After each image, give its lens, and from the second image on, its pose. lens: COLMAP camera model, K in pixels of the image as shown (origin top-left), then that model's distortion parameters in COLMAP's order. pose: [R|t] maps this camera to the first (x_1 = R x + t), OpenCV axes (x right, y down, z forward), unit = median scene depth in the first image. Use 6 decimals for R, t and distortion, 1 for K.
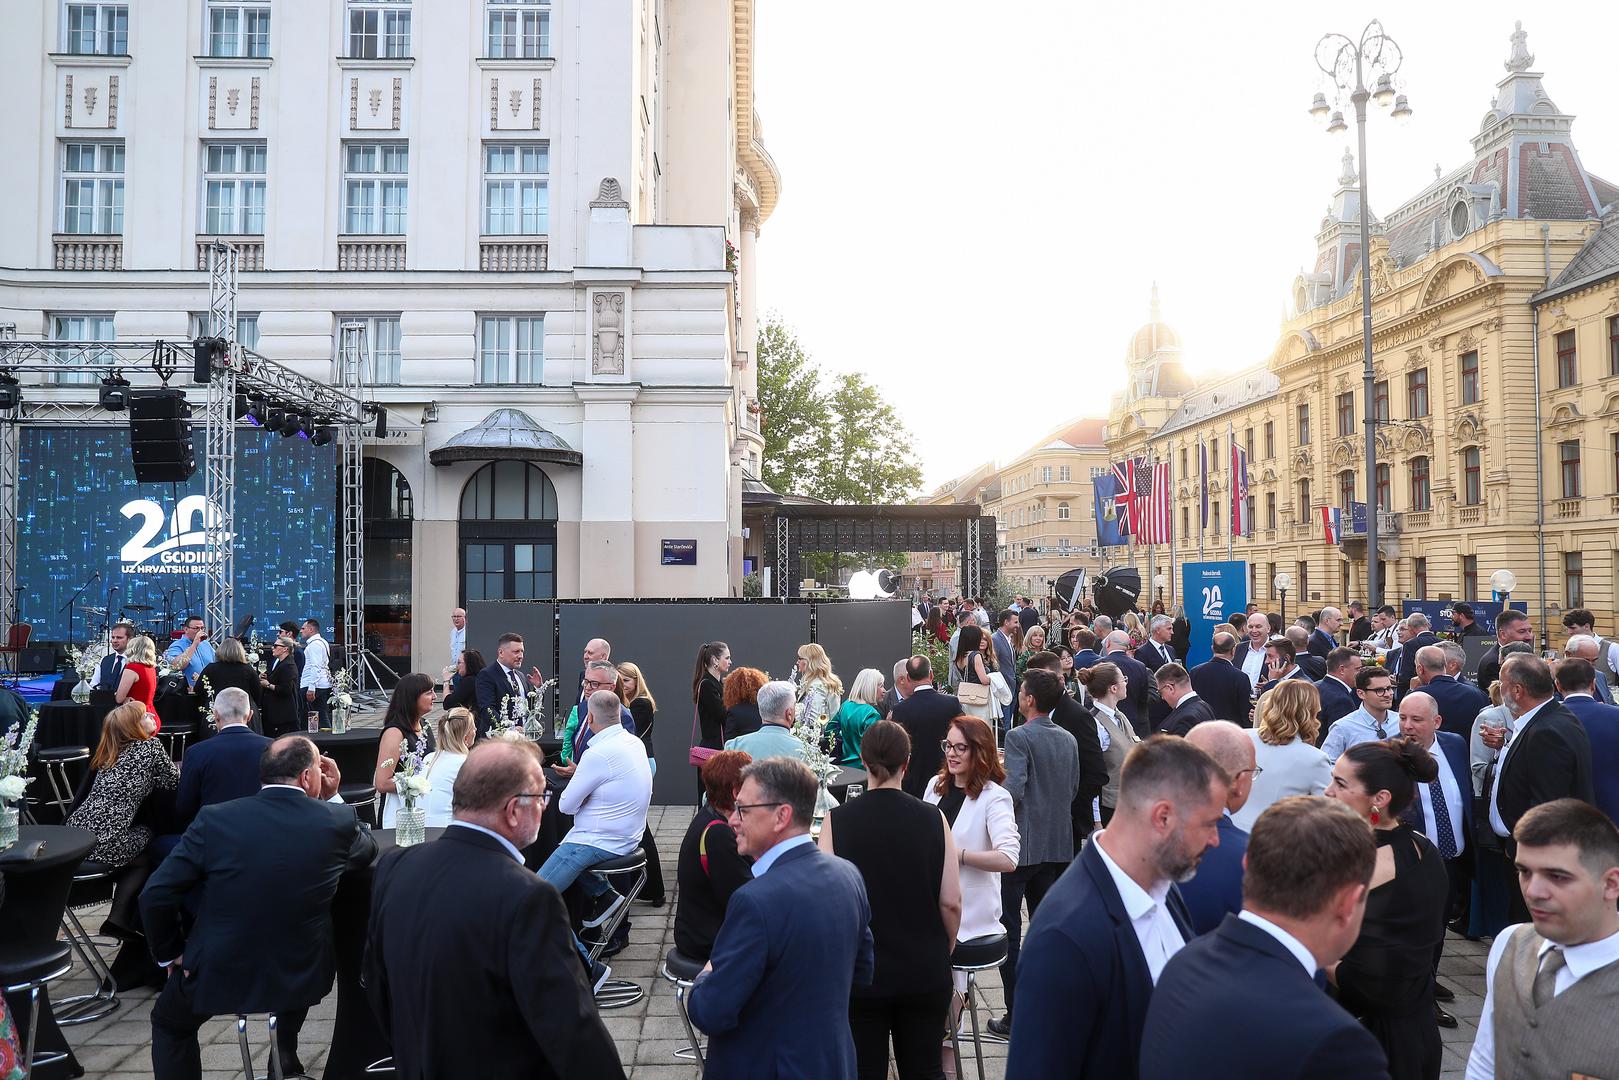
lens RADIAL K [[1141.2, 0, 818.8], [0, 1141.2, 537.3], [0, 0, 1]] dist [-0.102883, 0.083833]
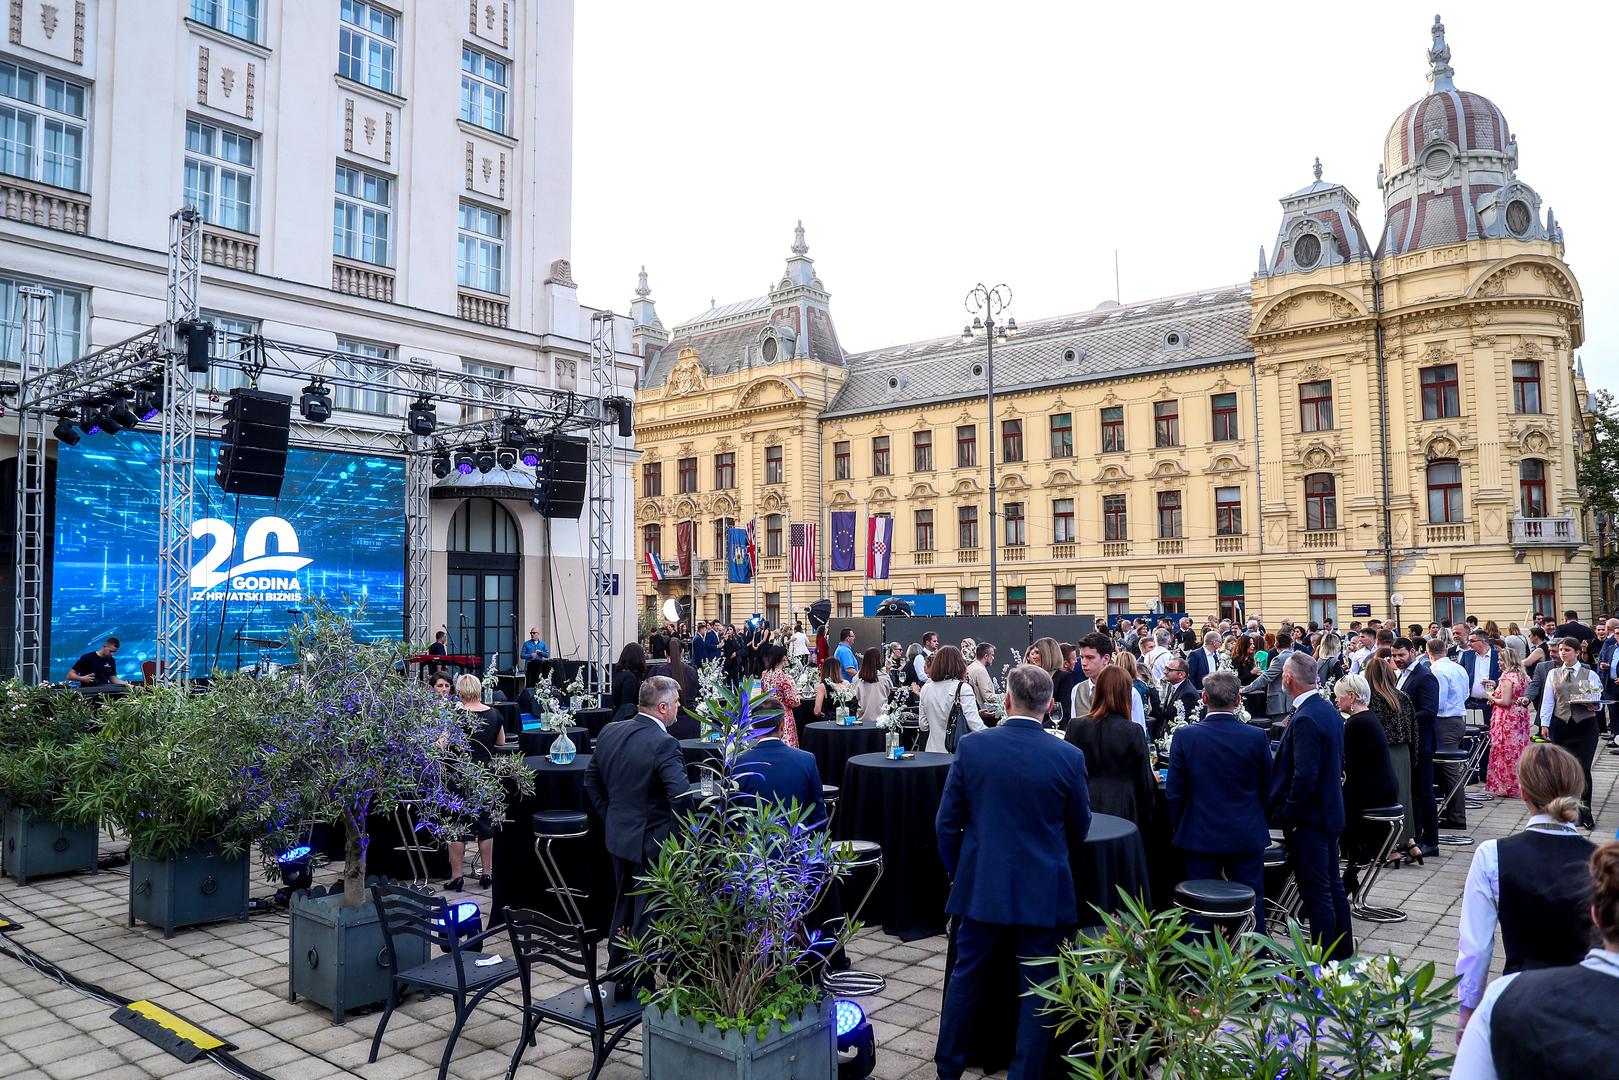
lens RADIAL K [[1141.2, 0, 818.8], [0, 1141.2, 537.3], [0, 0, 1]] dist [-0.102883, 0.083833]
pose [[0.656112, 0.042838, 0.753446, -0.879182], [-0.018399, 0.998999, -0.040777, 0.008249], [-0.754439, 0.012892, 0.656244, 0.043121]]
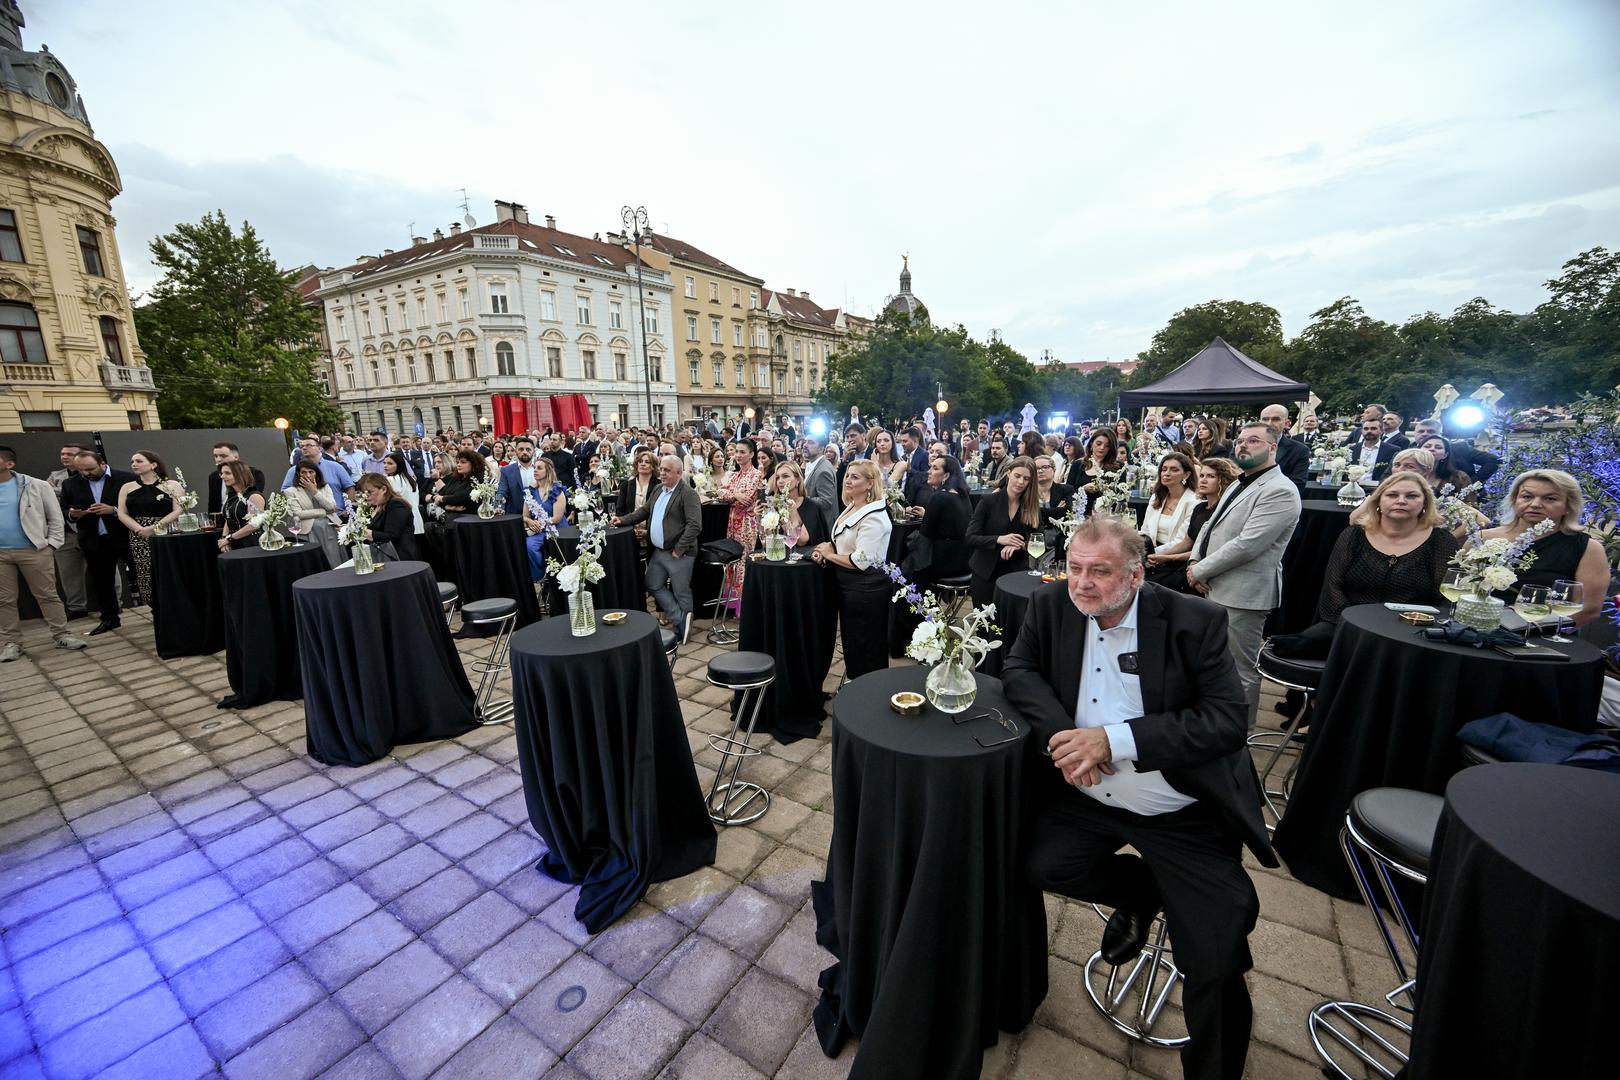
lens RADIAL K [[628.5, 0, 810.6], [0, 628.5, 544.7], [0, 0, 1]] dist [-0.008442, 0.000878]
pose [[-0.819838, -0.090119, 0.565459, -0.643451], [0.004166, 0.986572, 0.163272, 0.039454], [-0.572580, 0.136213, -0.808454, 0.629720]]
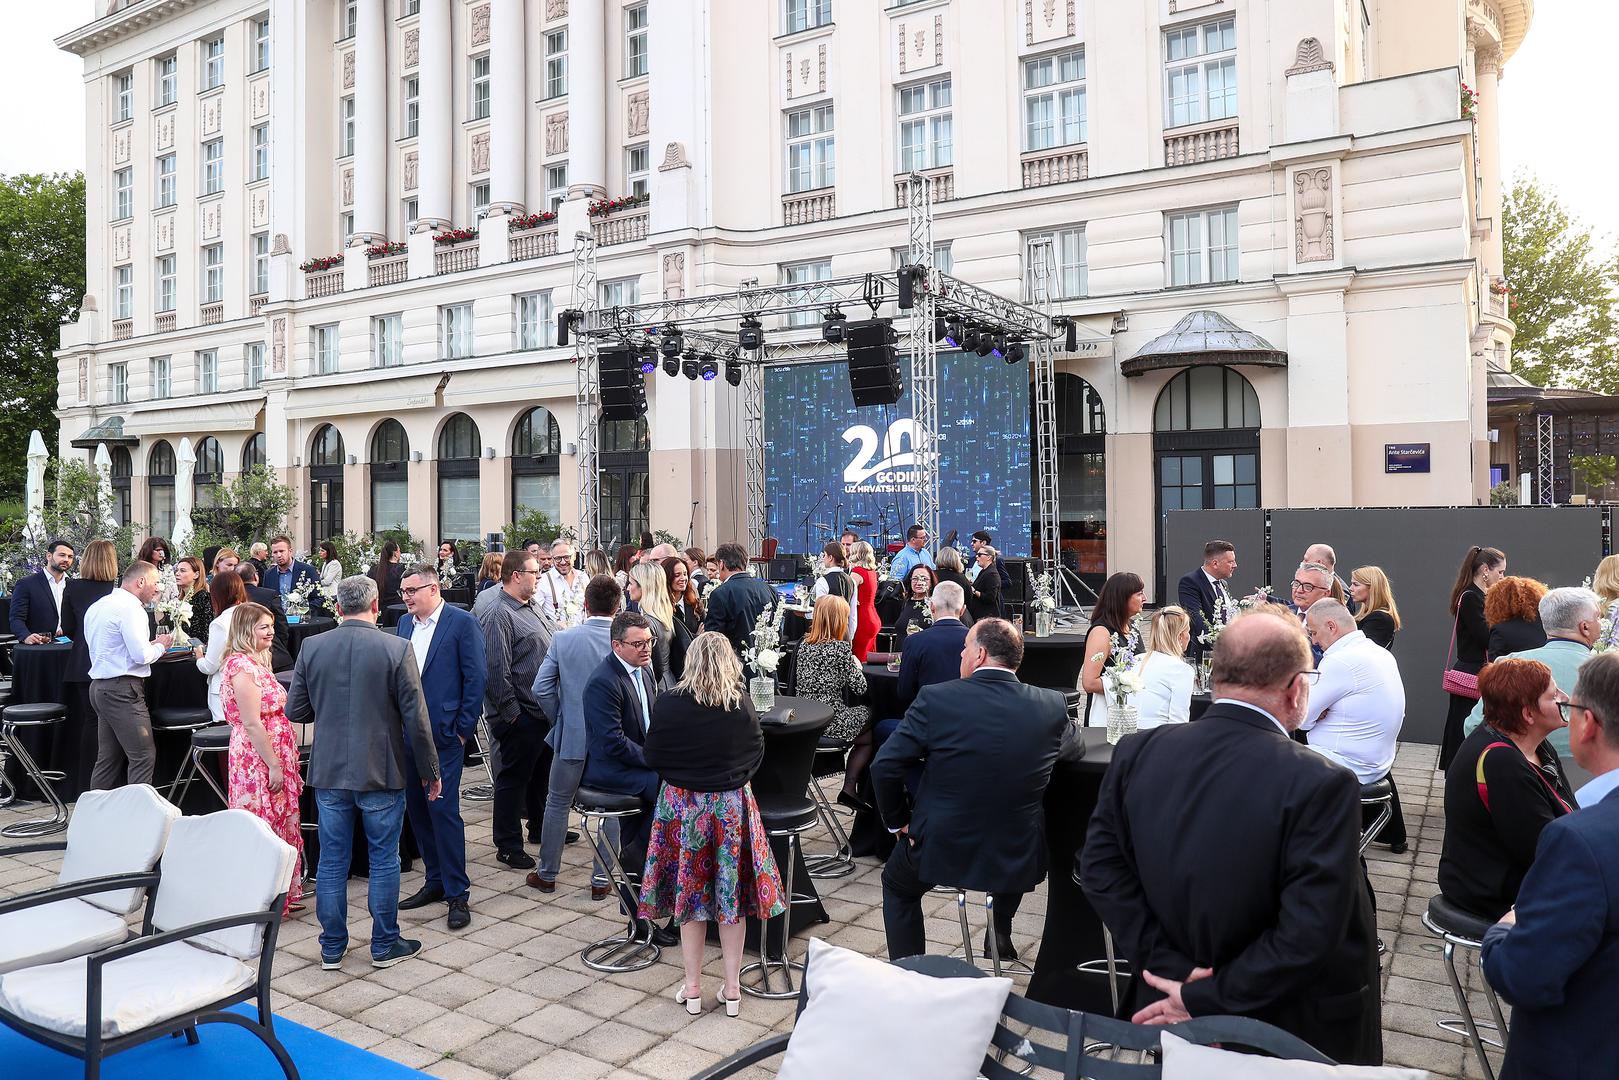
lens RADIAL K [[1176.4, 0, 775.6], [0, 1176.4, 506.2], [0, 0, 1]] dist [-0.098714, 0.090483]
pose [[0.814355, -0.009032, -0.580297, -0.006384], [0.032632, 0.999010, 0.030244, 0.007154], [0.579450, -0.043566, 0.813843, 0.008451]]
